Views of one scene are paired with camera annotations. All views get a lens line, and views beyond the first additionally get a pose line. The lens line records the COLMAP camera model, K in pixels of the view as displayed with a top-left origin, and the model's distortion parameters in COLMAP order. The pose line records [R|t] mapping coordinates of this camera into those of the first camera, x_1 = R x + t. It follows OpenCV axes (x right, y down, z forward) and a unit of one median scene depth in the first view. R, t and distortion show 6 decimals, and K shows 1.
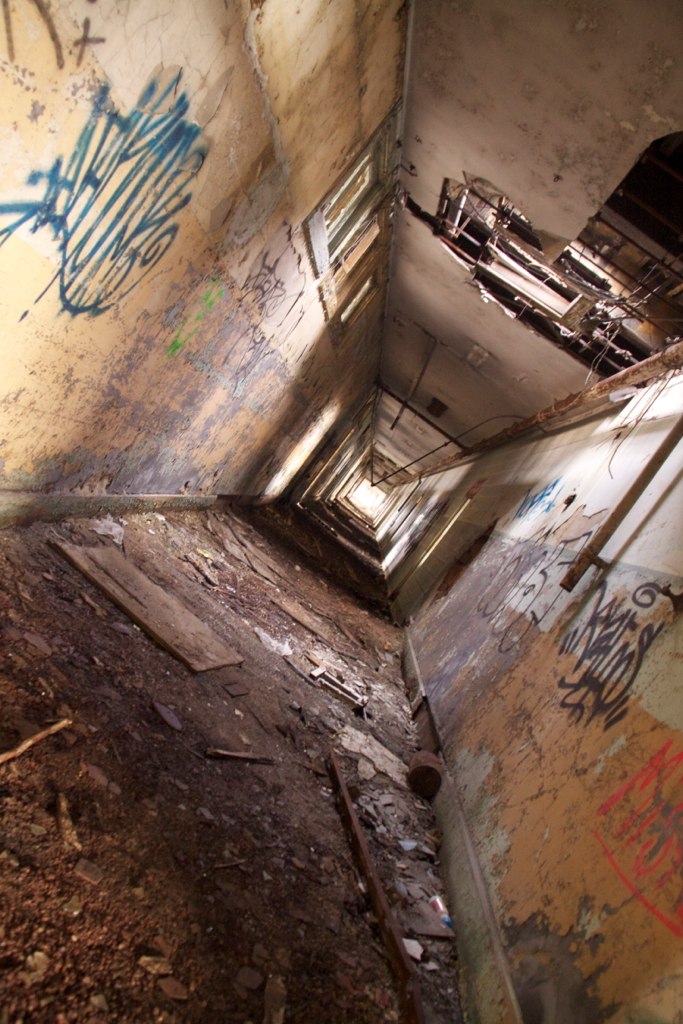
lens RADIAL K [[838.5, 0, 339.4], [0, 838.5, 515.2], [0, 0, 1]] dist [-0.153793, 0.038258]
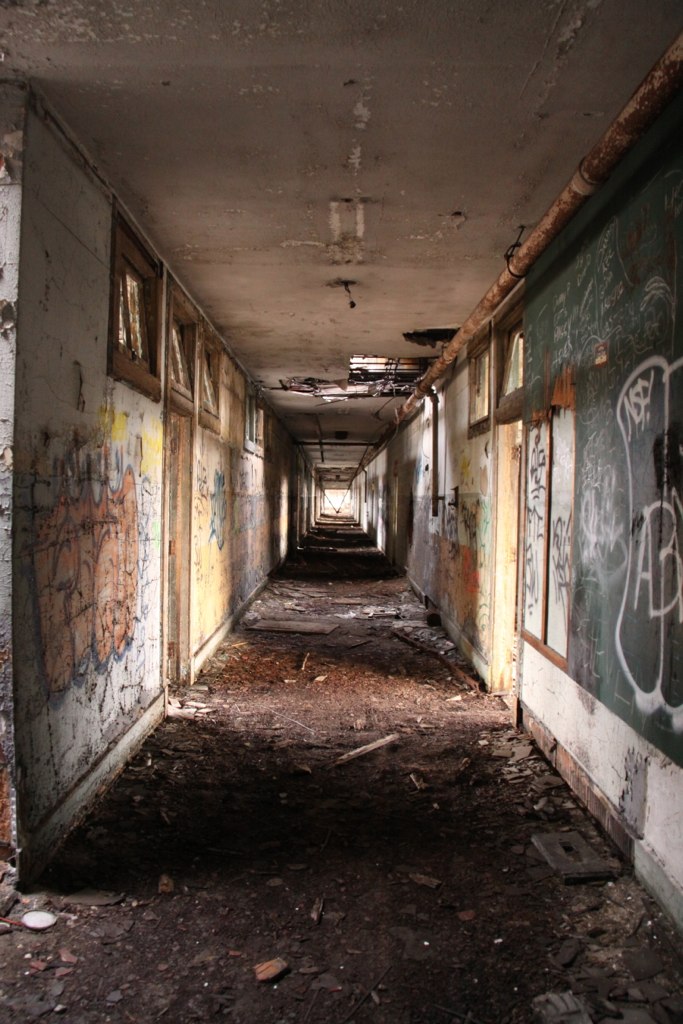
lens RADIAL K [[838.5, 0, 339.9], [0, 838.5, 508.7], [0, 0, 1]] dist [-0.153793, 0.038258]
pose [[0.809363, -0.586609, 0.028654, 0.002890], [0.586996, 0.809561, -0.006869, -0.027839], [-0.019168, 0.022379, 0.999566, -0.543473]]
